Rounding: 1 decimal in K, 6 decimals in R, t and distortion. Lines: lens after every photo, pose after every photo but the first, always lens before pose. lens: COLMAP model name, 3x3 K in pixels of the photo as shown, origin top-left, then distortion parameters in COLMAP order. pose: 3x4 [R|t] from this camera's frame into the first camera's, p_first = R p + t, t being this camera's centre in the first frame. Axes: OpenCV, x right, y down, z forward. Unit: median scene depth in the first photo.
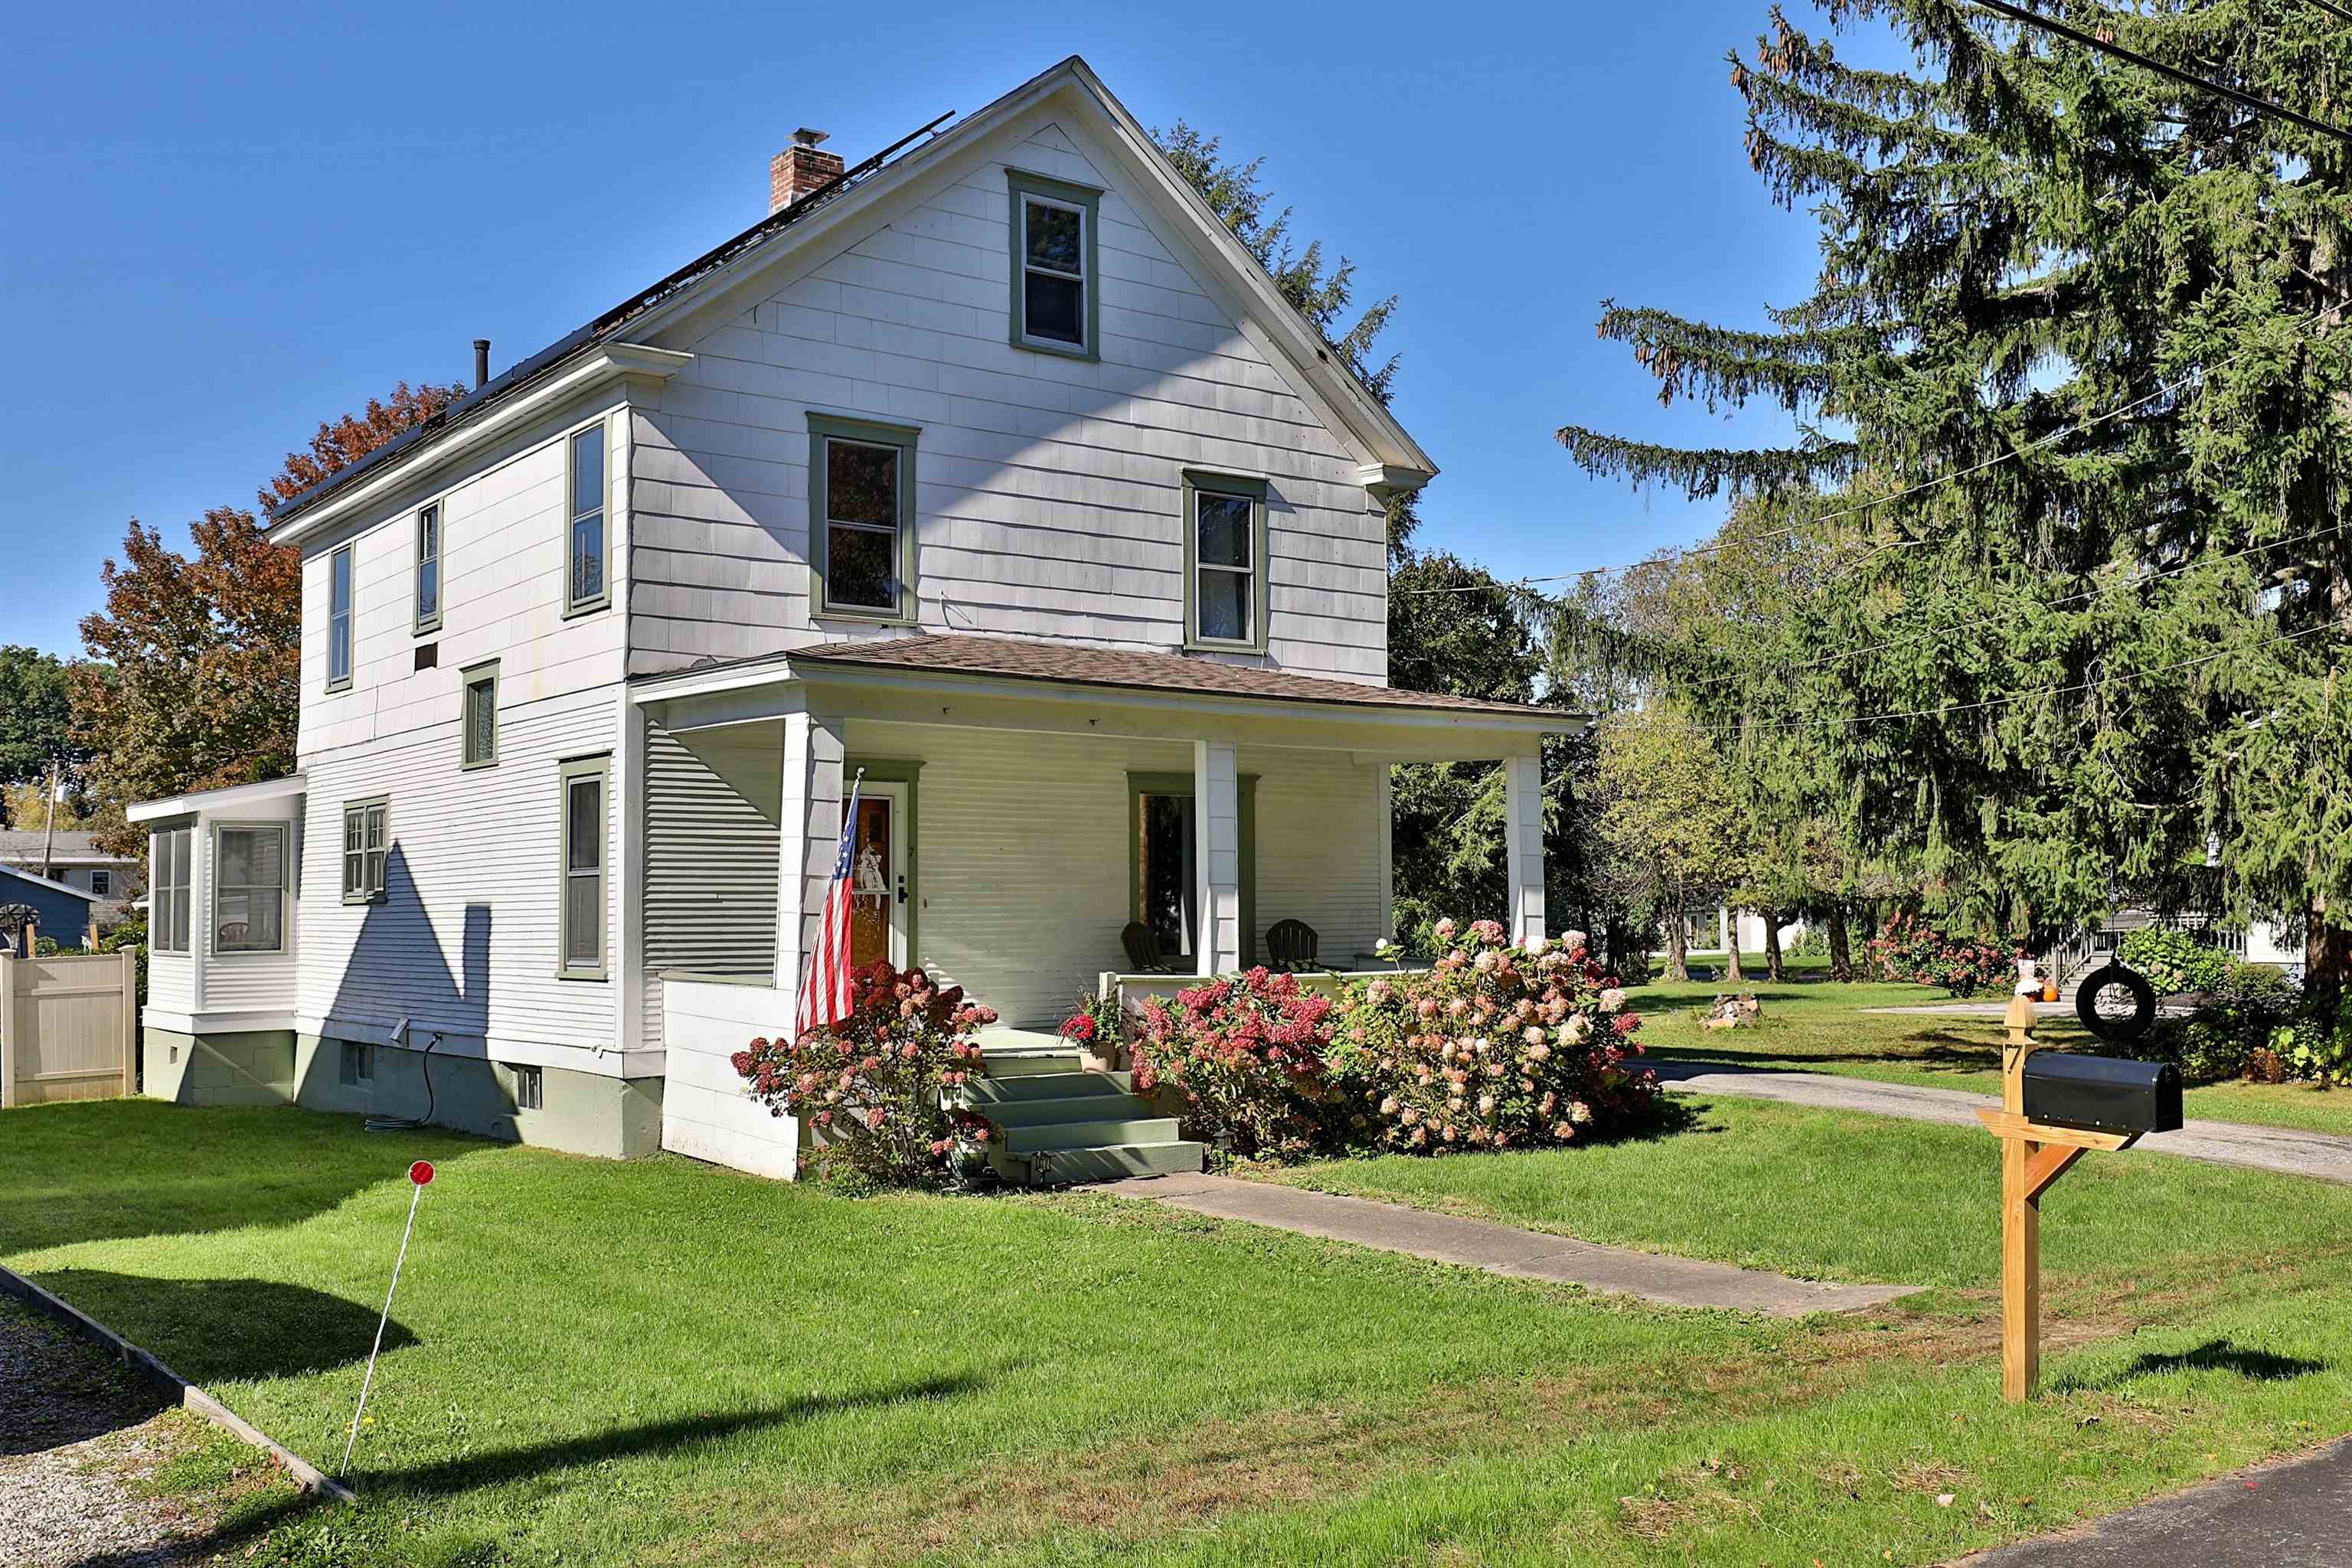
lens RADIAL K [[2196.1, 0, 1151.6], [0, 2196.1, 785.1], [0, 0, 1]] dist [-0.008214, 0.000000]
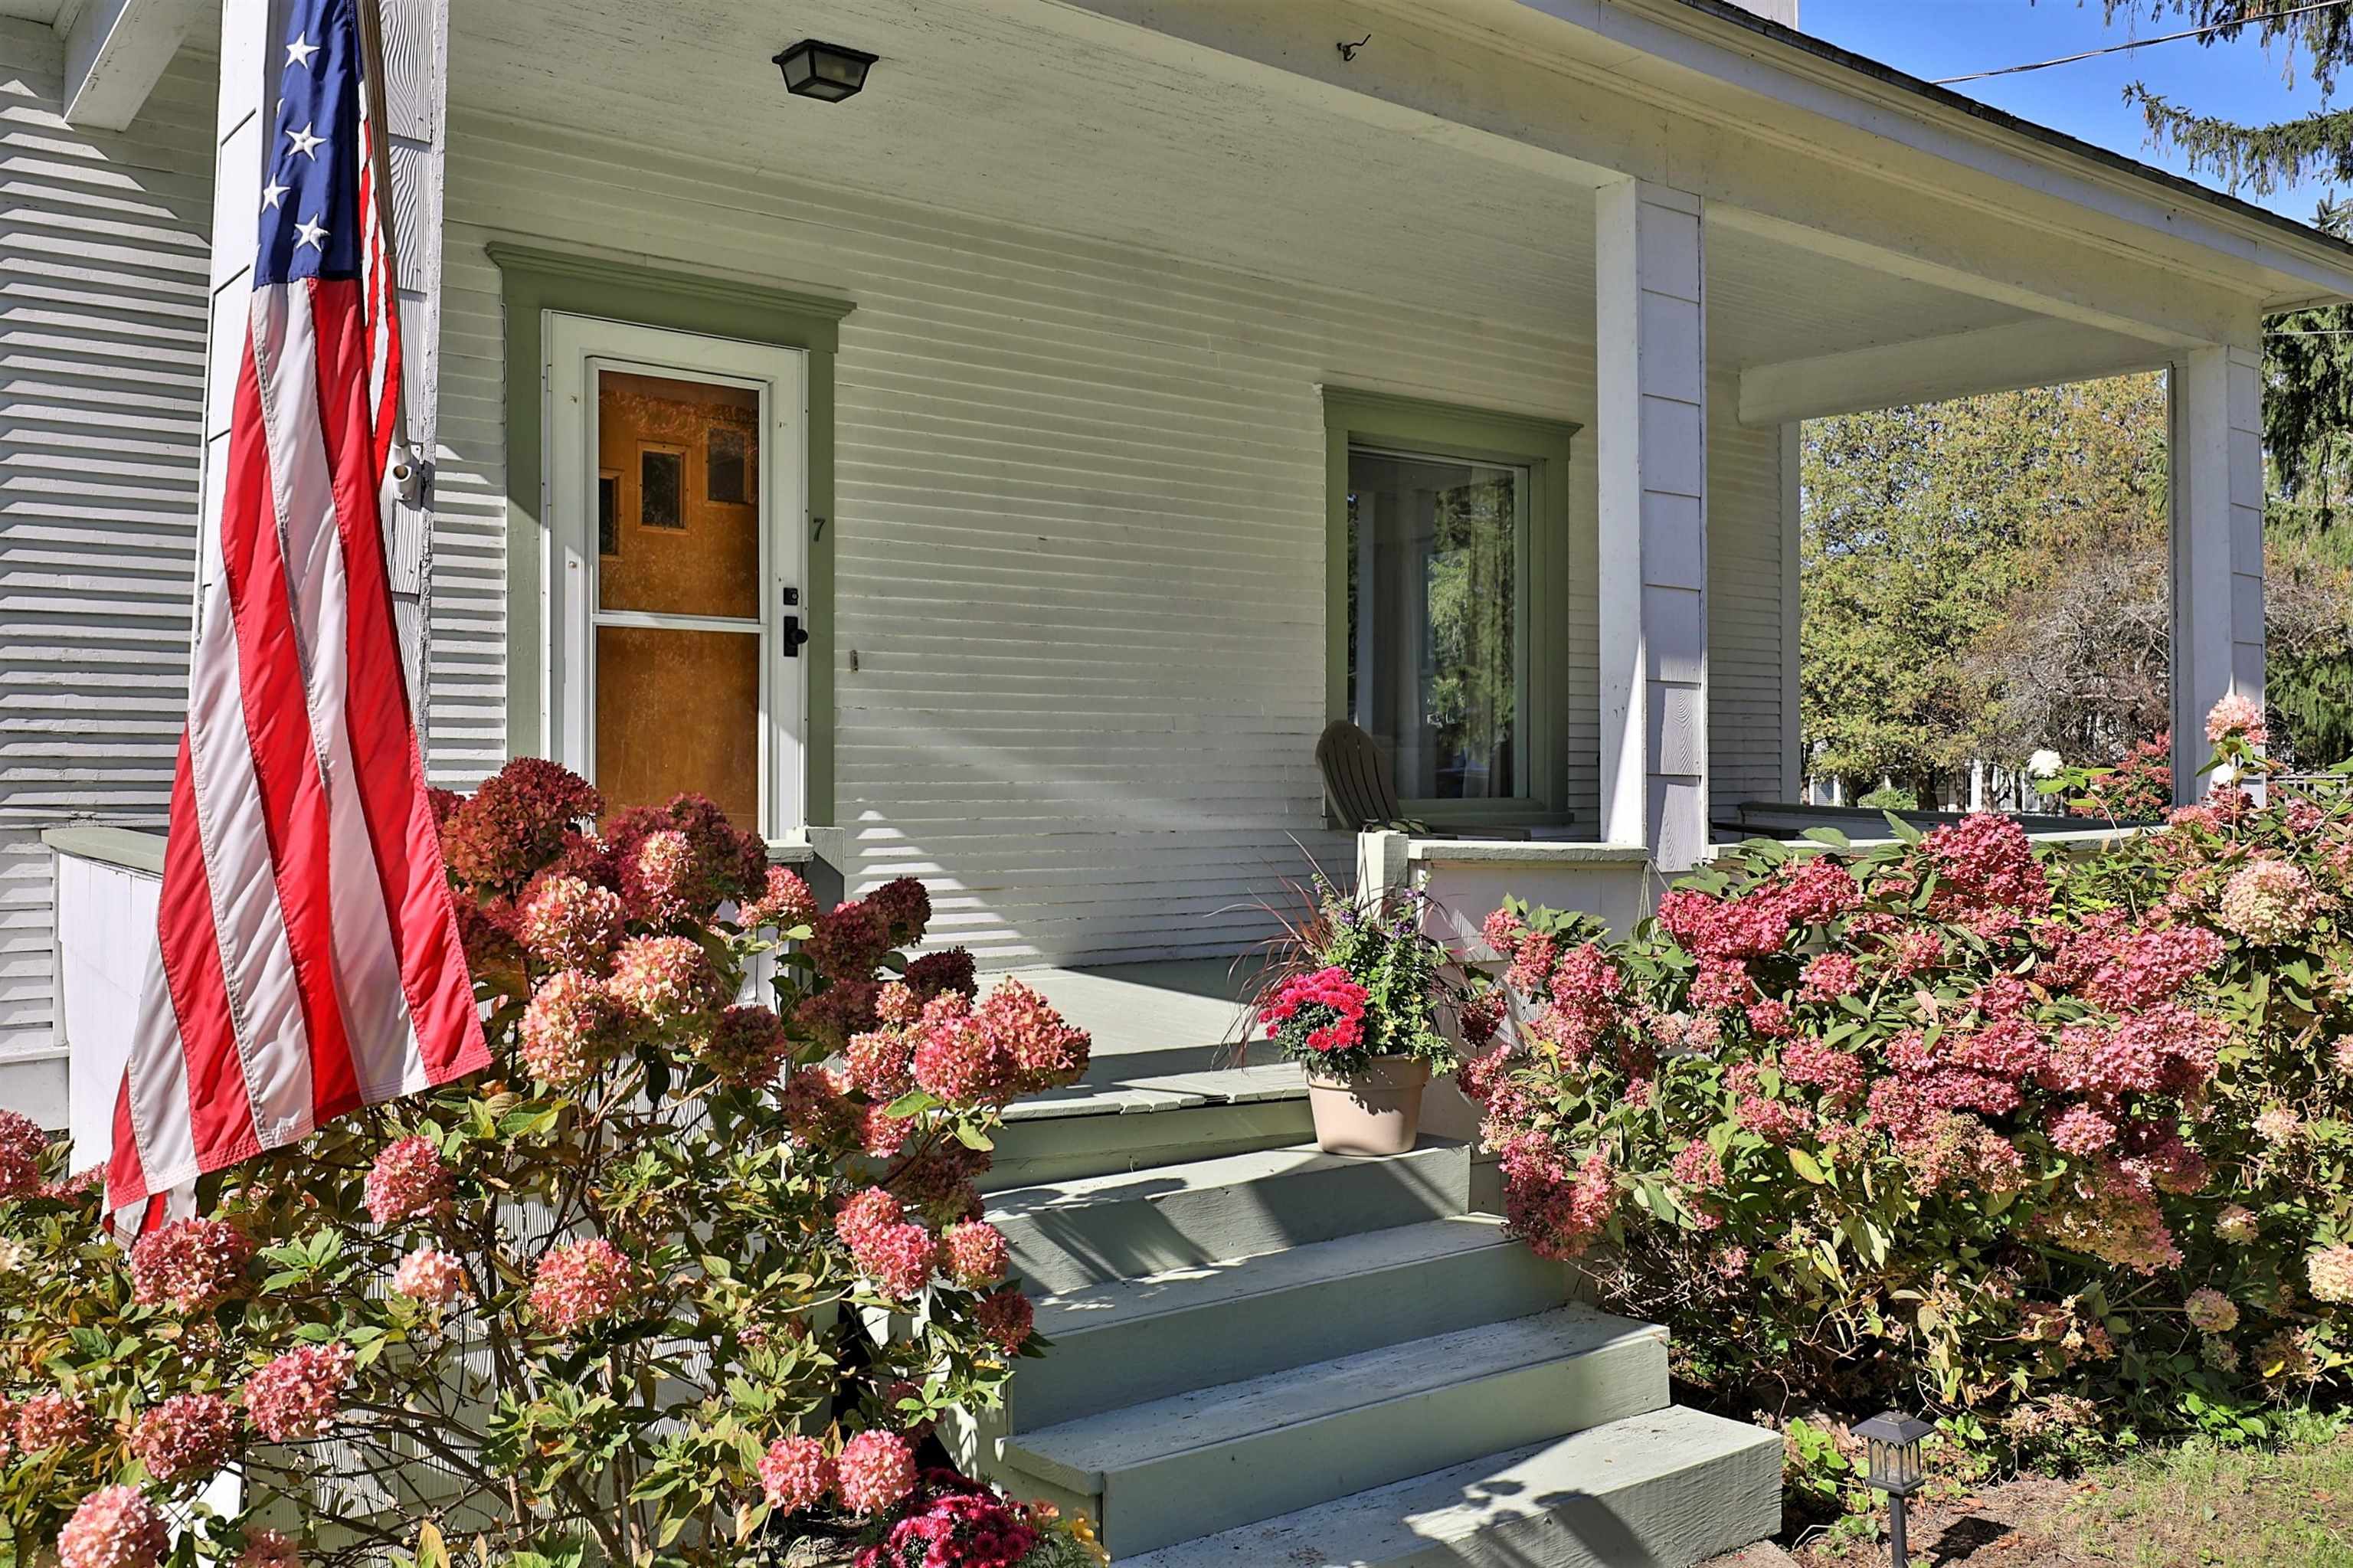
lens RADIAL K [[1949.0, 0, 1169.3], [0, 1949.0, 782.3], [0, 0, 1]] dist [-0.007476, -0.001648]
pose [[0.999896, 0.004241, 0.013784, -0.049918], [-0.004983, 0.998515, 0.054252, 0.055703], [-0.013533, -0.054315, 0.998432, 0.637344]]
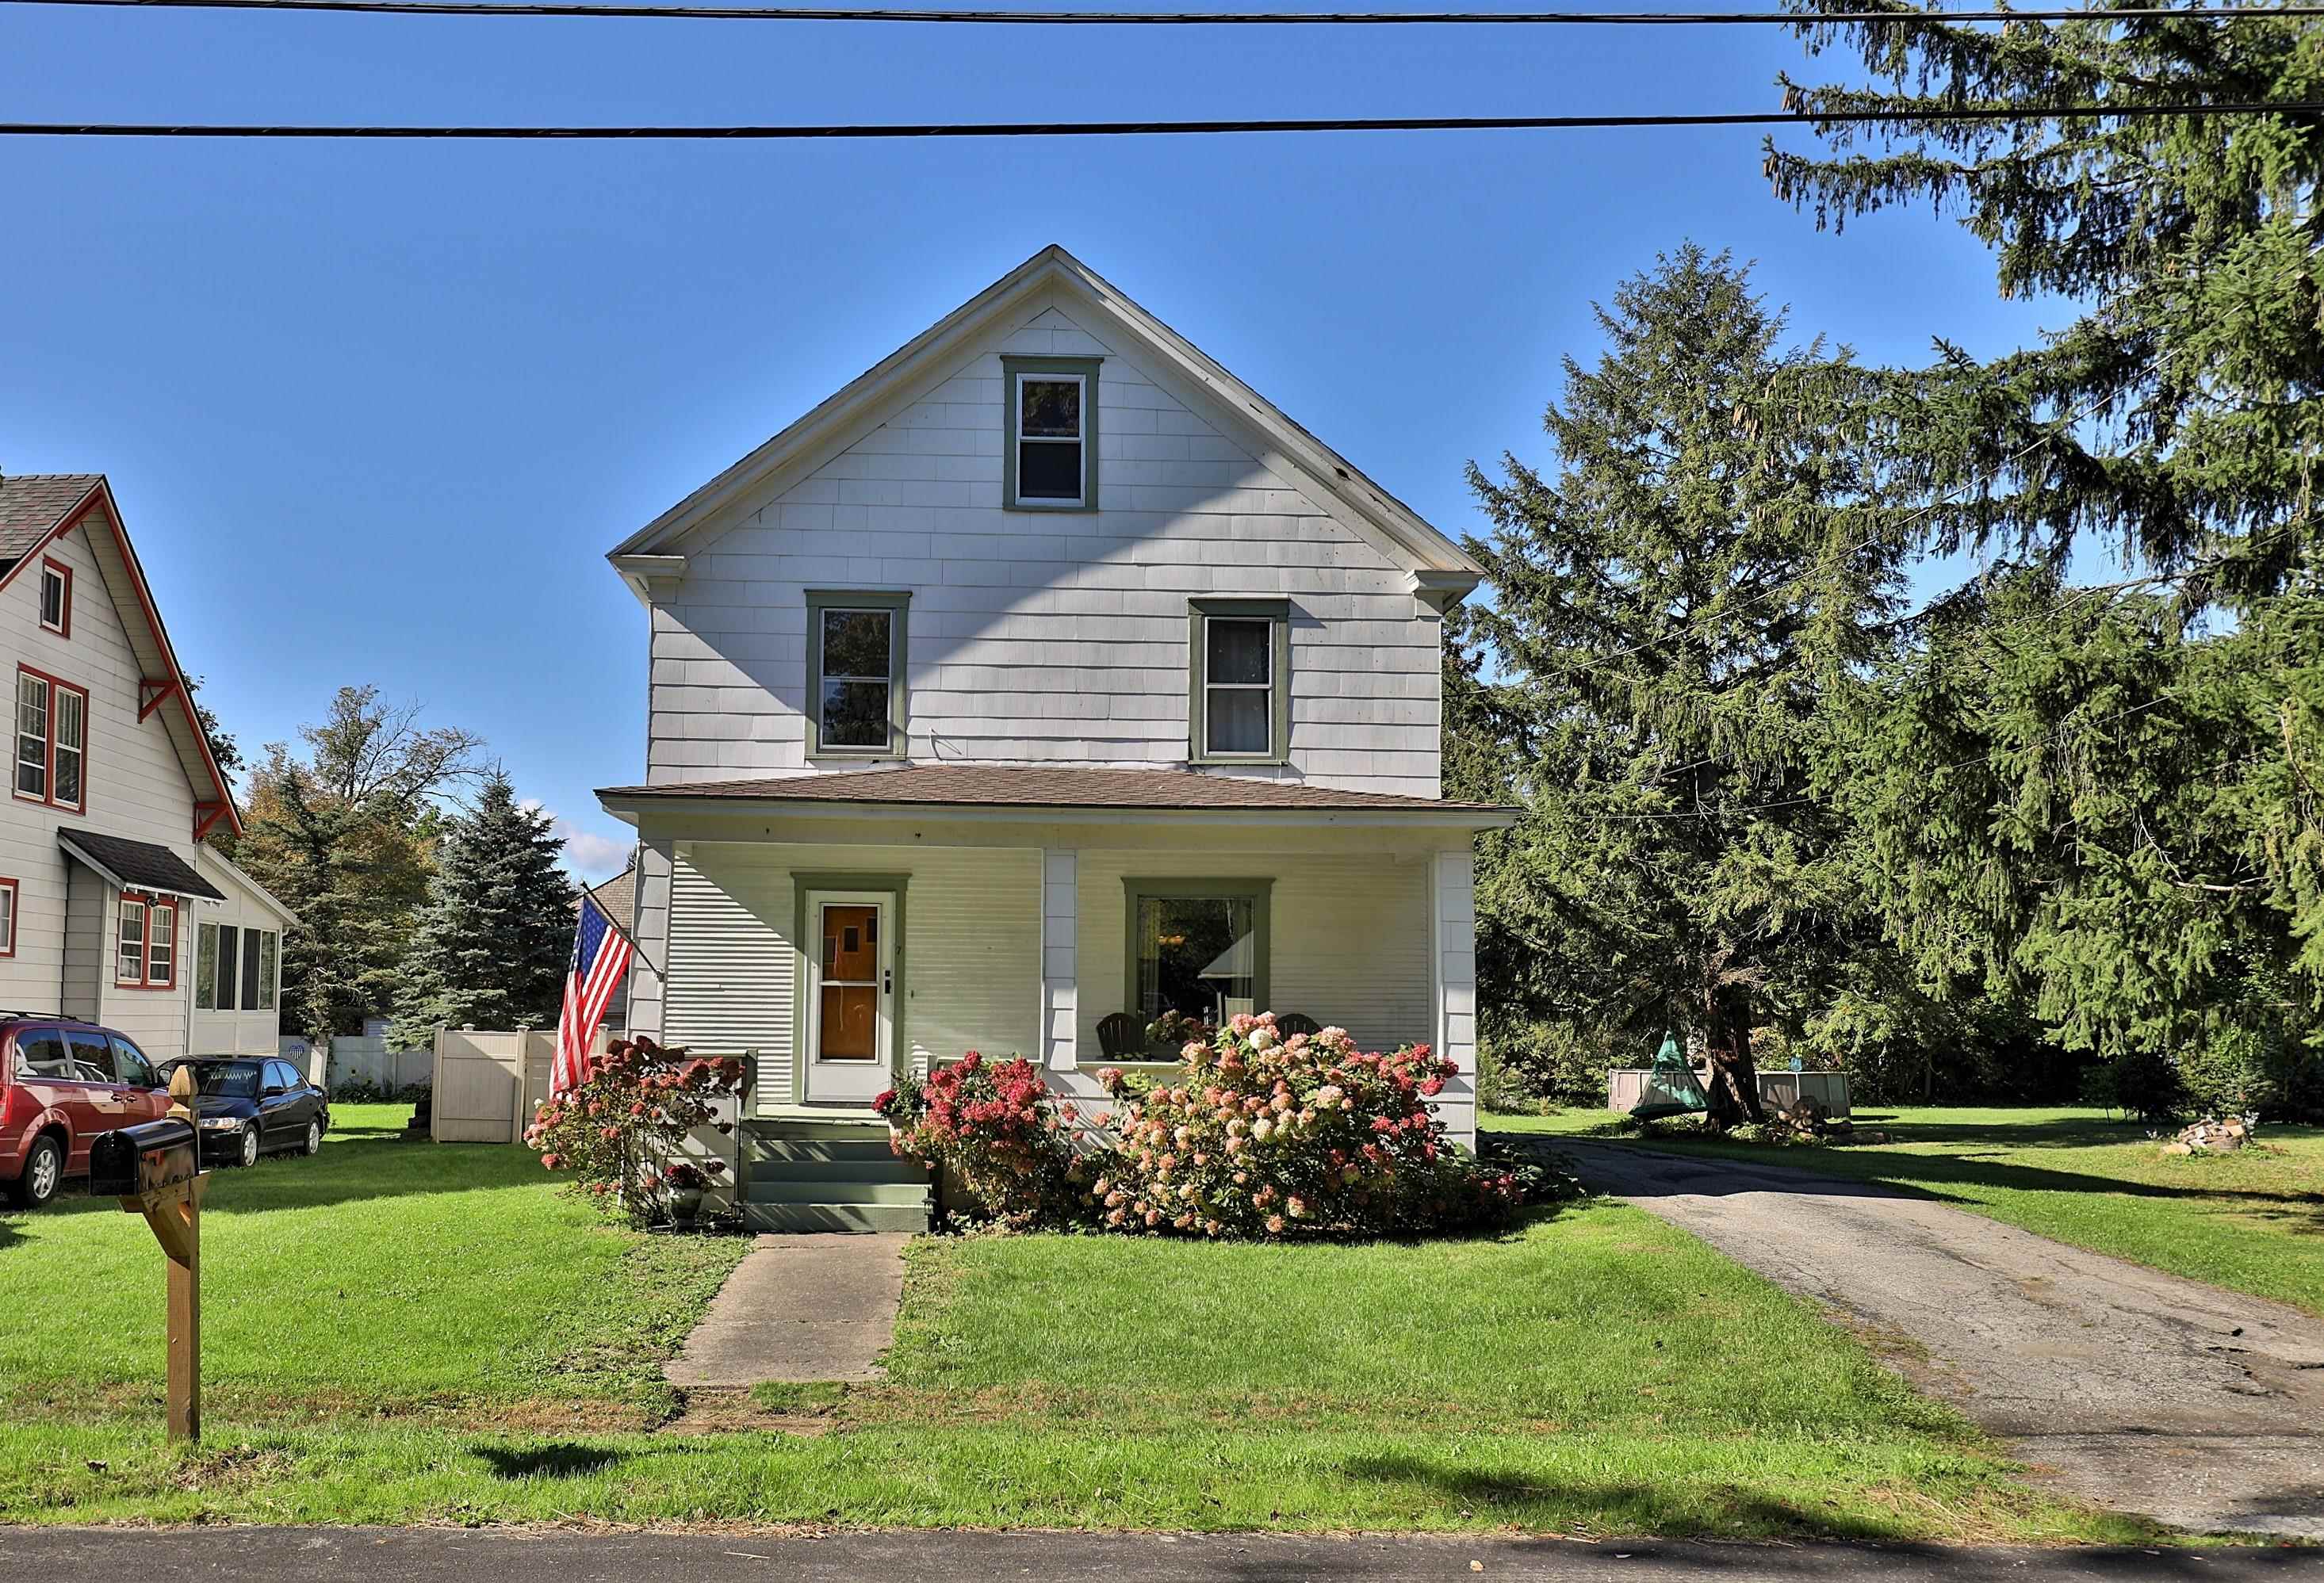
lens RADIAL K [[1870.9, 0, 1016.4], [0, 1870.9, 906.4], [0, 0, 1]] dist [0.004387, -0.016929]
pose [[0.825974, -0.017759, -0.563428, 0.504610], [0.018667, 0.999817, -0.004147, 0.011757], [0.563399, -0.007092, 0.826155, 0.200153]]
